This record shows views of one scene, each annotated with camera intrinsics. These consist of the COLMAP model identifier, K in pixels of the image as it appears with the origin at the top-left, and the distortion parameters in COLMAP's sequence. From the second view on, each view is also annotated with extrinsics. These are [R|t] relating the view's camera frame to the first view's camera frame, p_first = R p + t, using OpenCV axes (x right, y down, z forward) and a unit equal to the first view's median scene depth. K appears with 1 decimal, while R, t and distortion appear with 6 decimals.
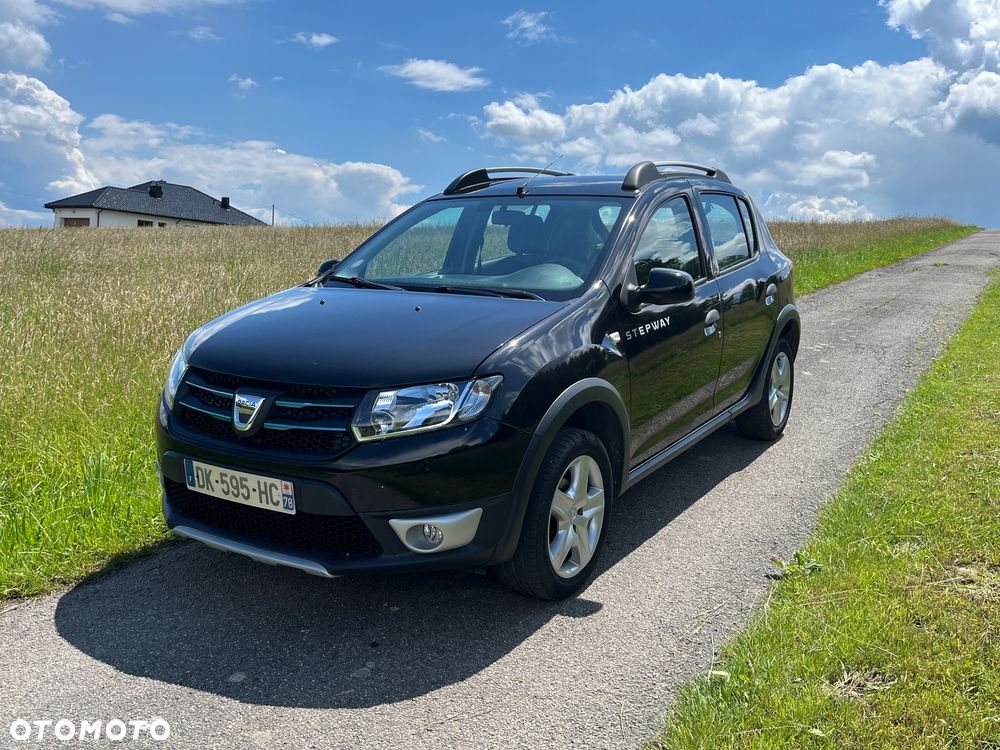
lens RADIAL K [[911.7, 0, 494.9], [0, 911.7, 393.3], [0, 0, 1]] dist [0.026248, 0.000000]
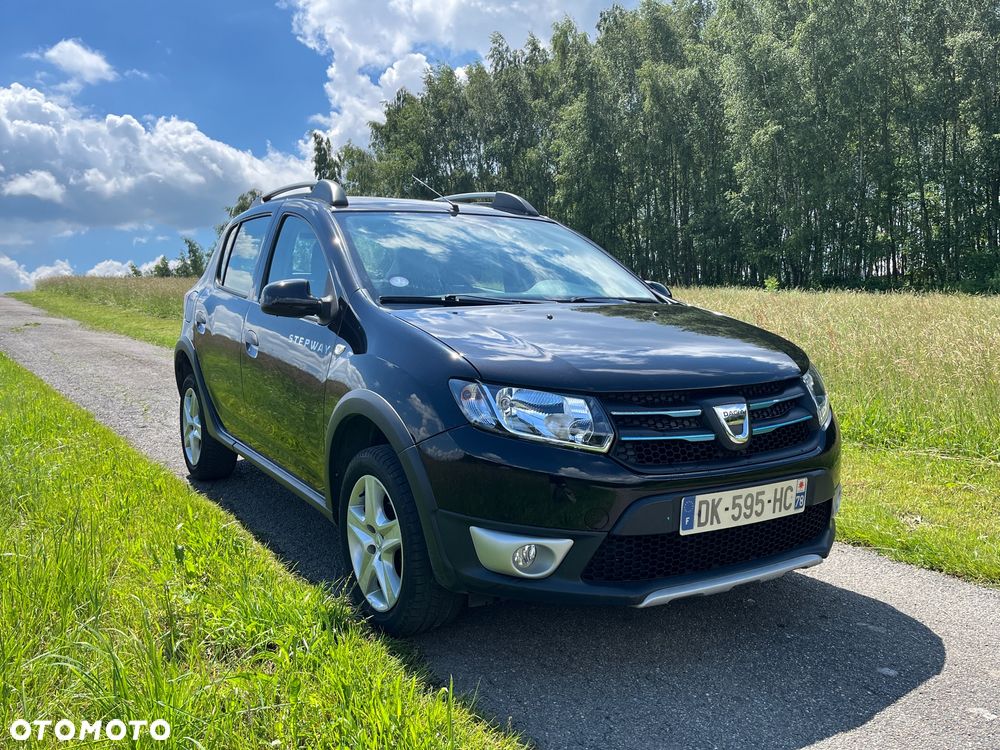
lens RADIAL K [[911.7, 0, 496.1], [0, 911.7, 383.8], [0, 0, 1]] dist [0.026248, 0.000000]
pose [[0.401813, -0.092302, 0.911058, -0.841025], [0.171778, 0.984843, 0.024016, -0.056279], [-0.899466, 0.146849, 0.411578, 0.593407]]
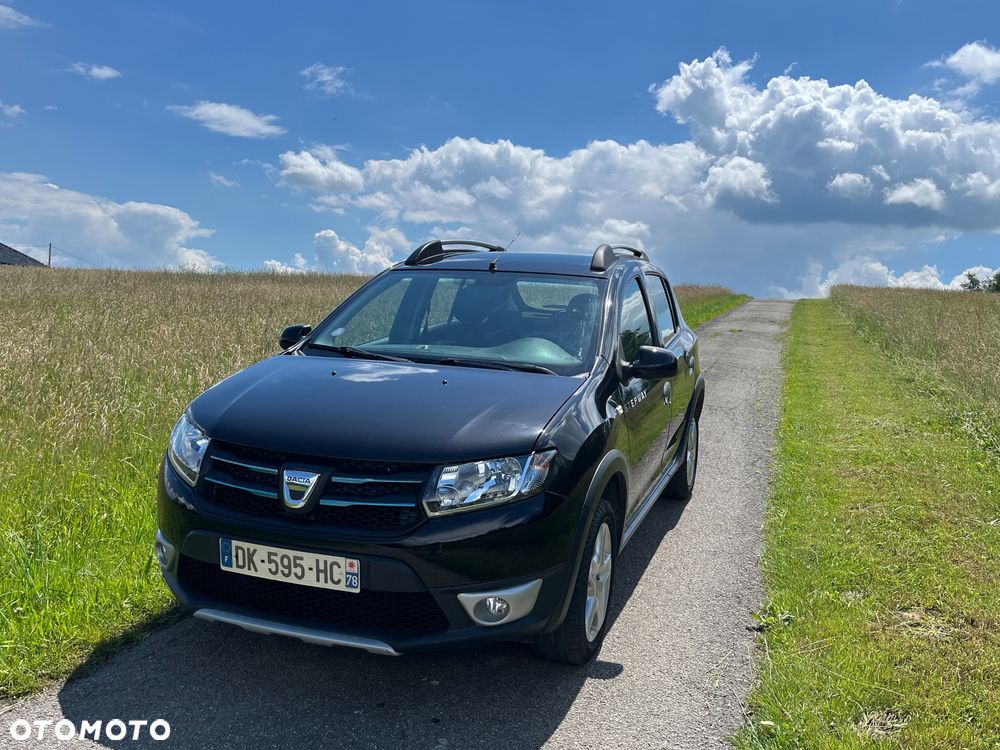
lens RADIAL K [[911.7, 0, 503.3], [0, 911.7, 390.3], [0, 0, 1]] dist [0.026248, 0.000000]
pose [[0.970535, 0.009177, 0.240786, -0.210025], [0.004986, 0.998296, -0.058145, -0.019005], [-0.240910, 0.057632, 0.968835, -0.006220]]
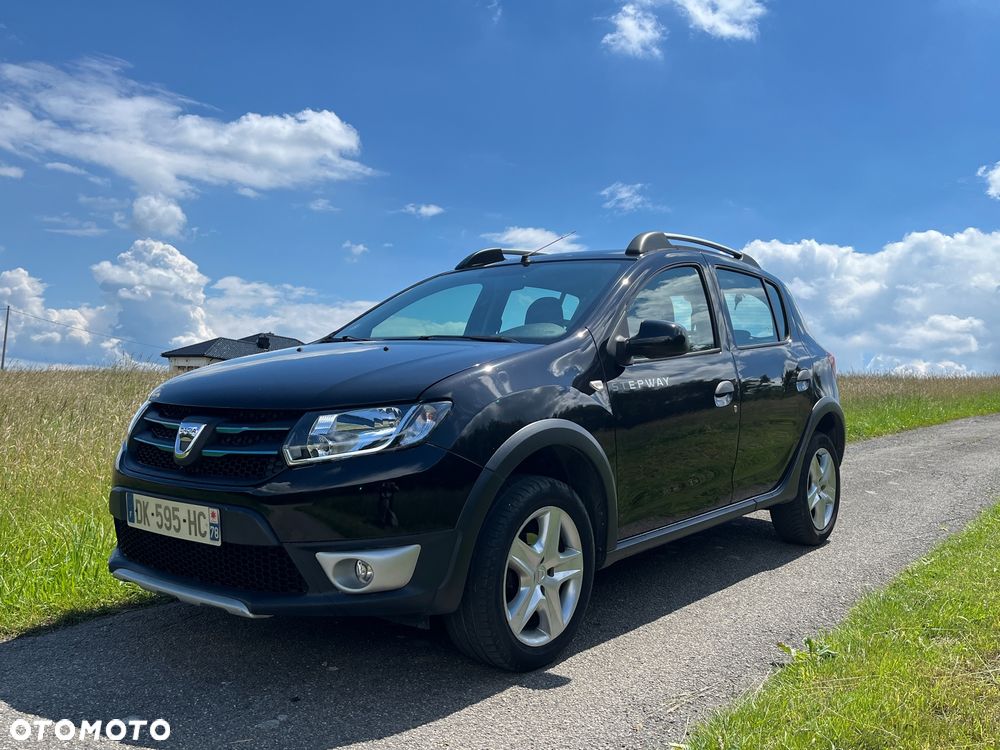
lens RADIAL K [[911.7, 0, 497.7], [0, 911.7, 391.0], [0, 0, 1]] dist [0.026248, 0.000000]
pose [[0.994163, 0.017478, -0.106467, 0.105466], [-0.036131, 0.983746, -0.175891, 0.089653], [0.101662, 0.178711, 0.978635, 0.067029]]
